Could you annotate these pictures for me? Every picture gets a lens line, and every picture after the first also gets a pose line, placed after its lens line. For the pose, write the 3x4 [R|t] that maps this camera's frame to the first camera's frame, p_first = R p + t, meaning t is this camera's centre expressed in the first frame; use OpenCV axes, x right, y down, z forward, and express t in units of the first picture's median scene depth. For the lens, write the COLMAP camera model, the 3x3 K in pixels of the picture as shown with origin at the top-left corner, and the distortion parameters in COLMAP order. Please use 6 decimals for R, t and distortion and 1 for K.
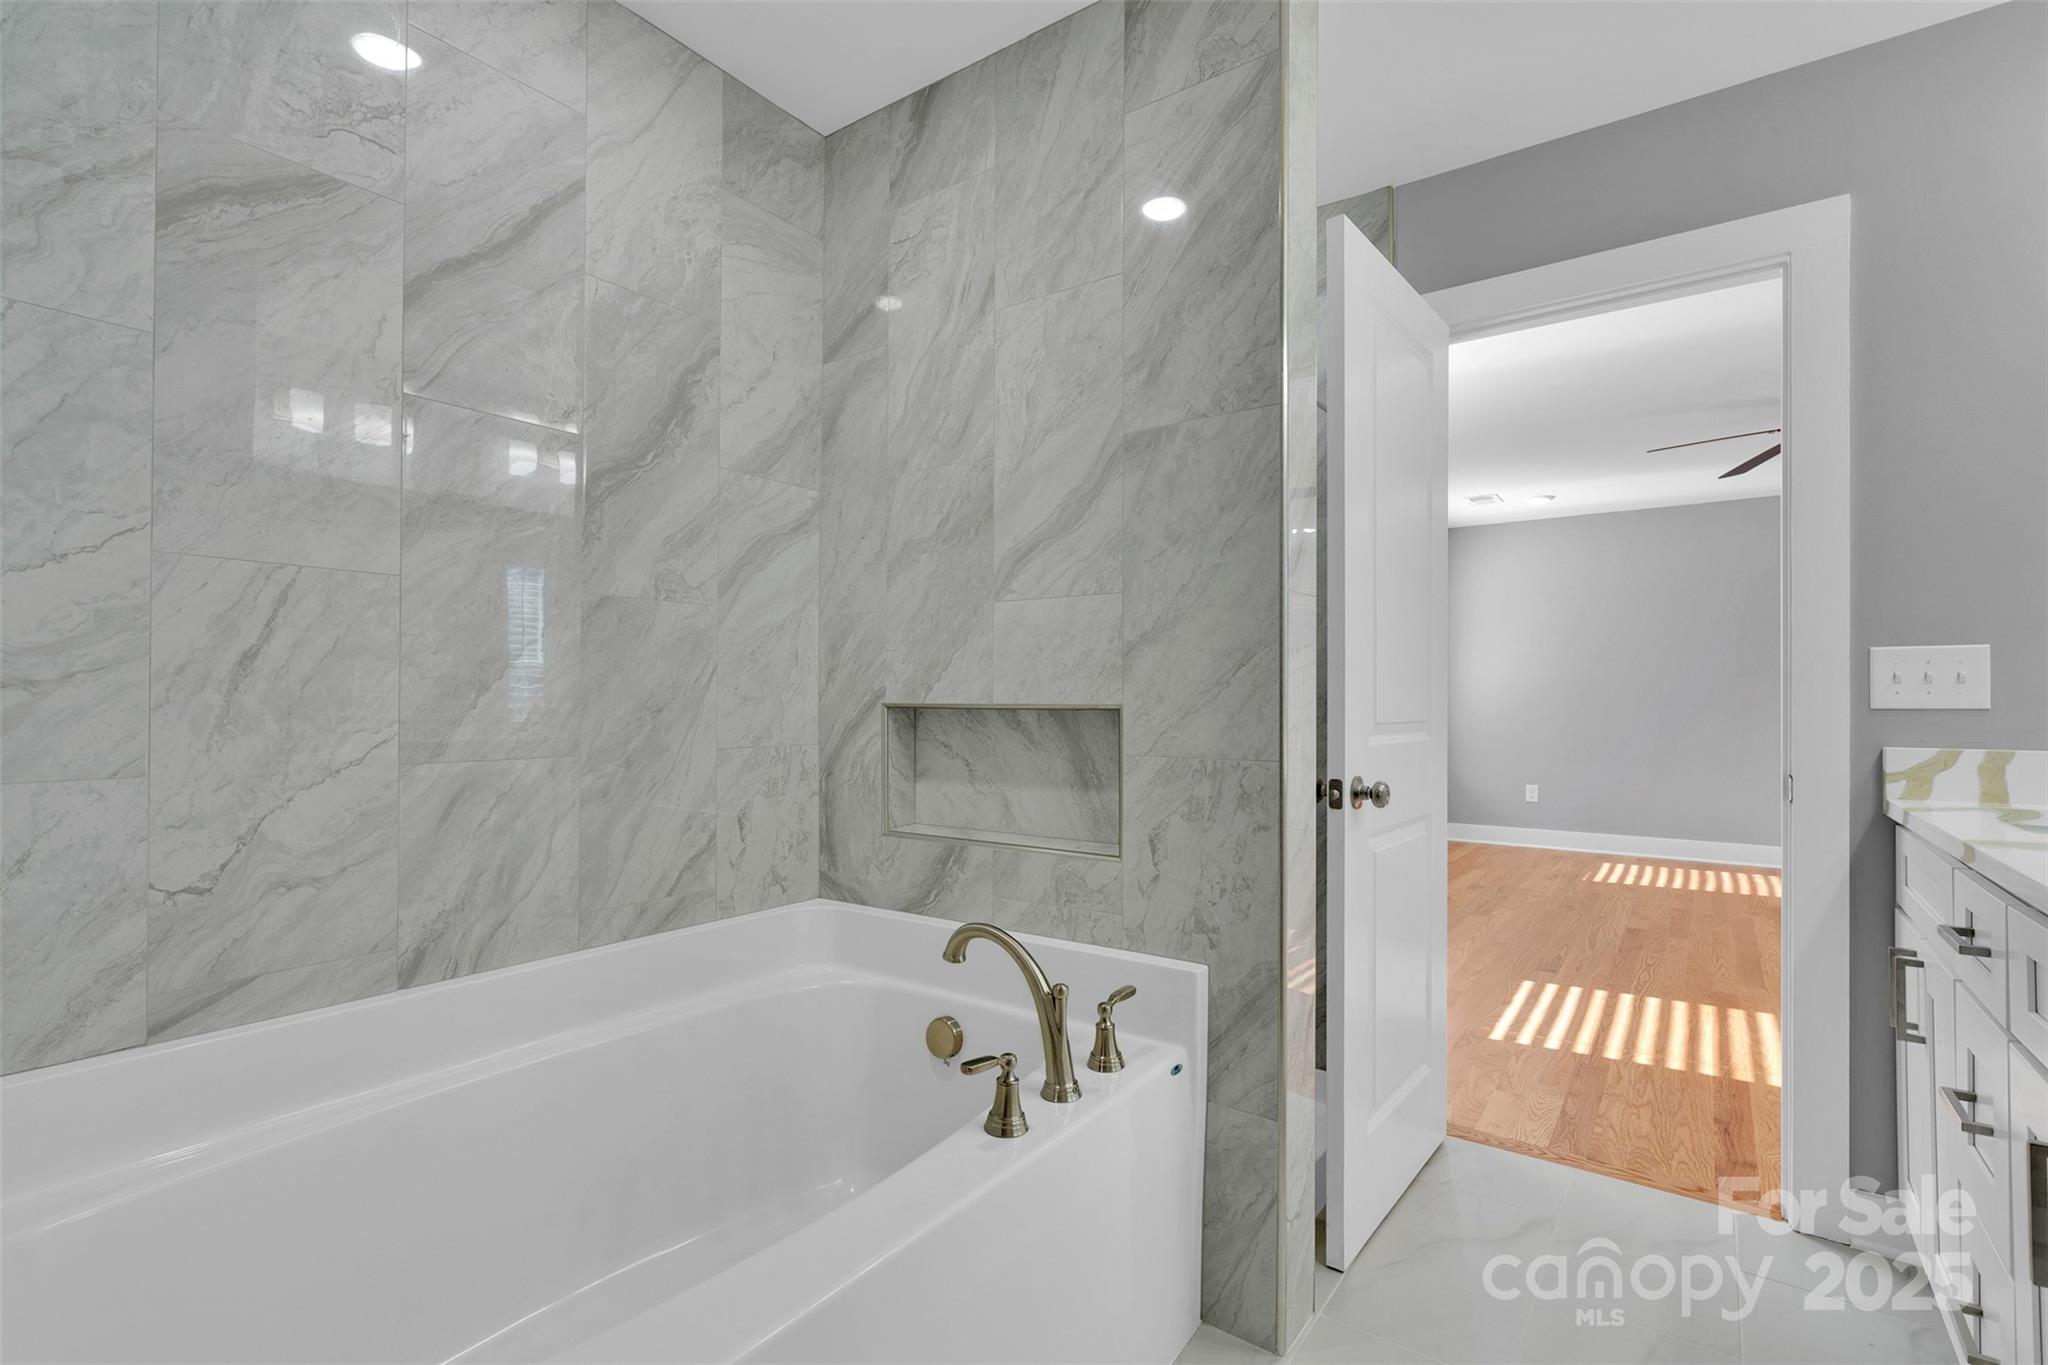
lens RADIAL K [[970.0, 0, 1058.8], [0, 970.0, 692.8], [0, 0, 1]] dist [-0.005063, 0.002740]
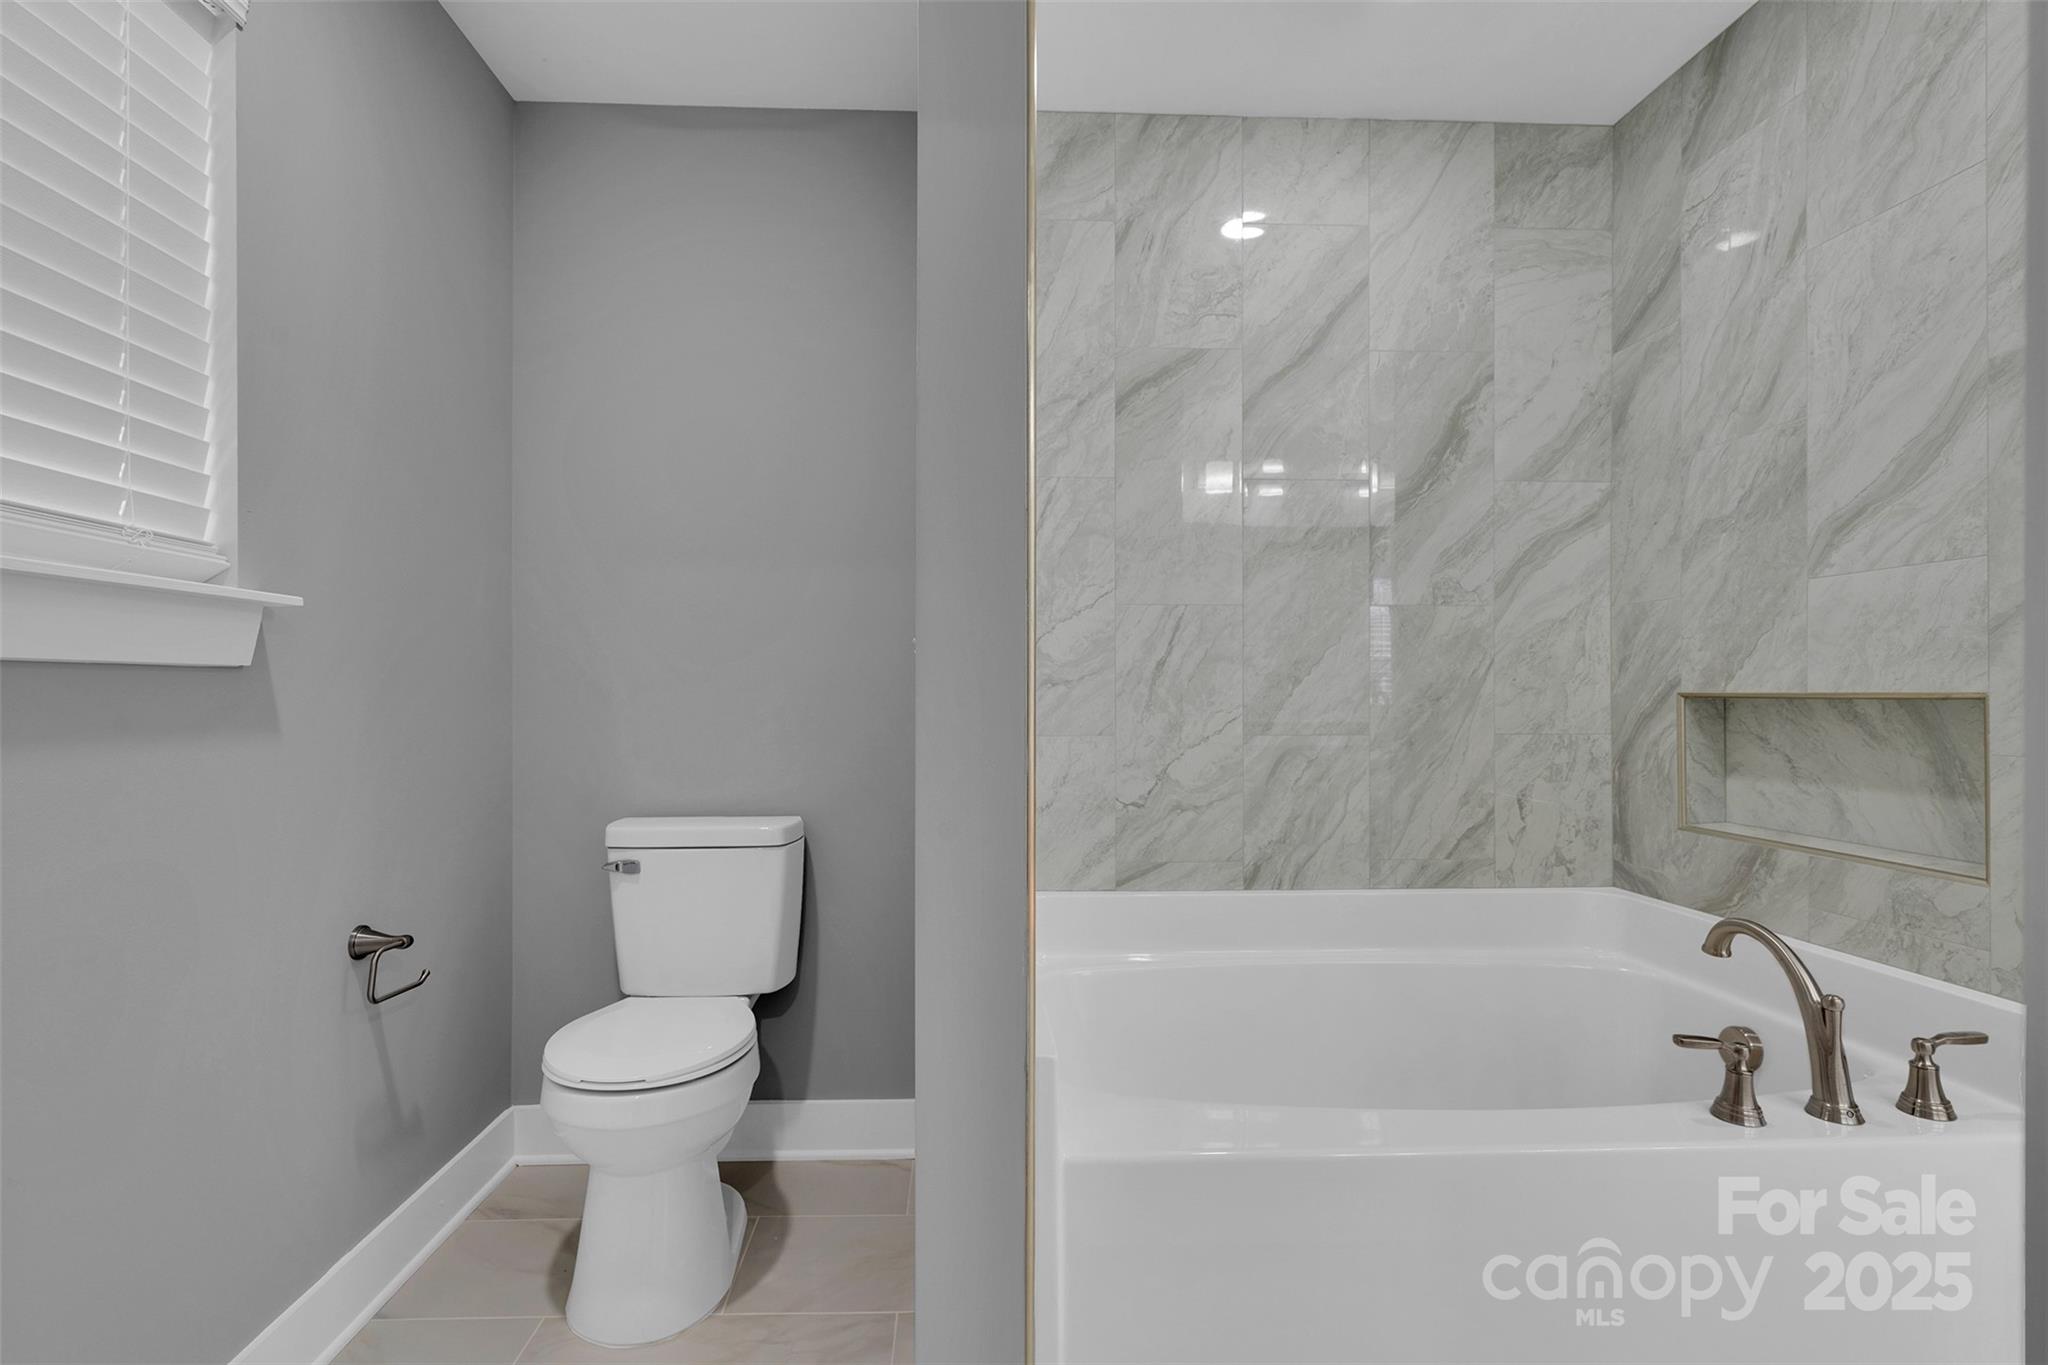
lens RADIAL K [[970.0, 0, 1023.8], [0, 970.0, 688.0], [0, 0, 1]] dist [-0.005063, 0.002740]
pose [[0.638175, -0.007065, -0.769859, 0.171398], [0.009314, 0.999956, -0.001456, 0.001721], [0.769835, -0.006241, 0.638212, -0.136098]]
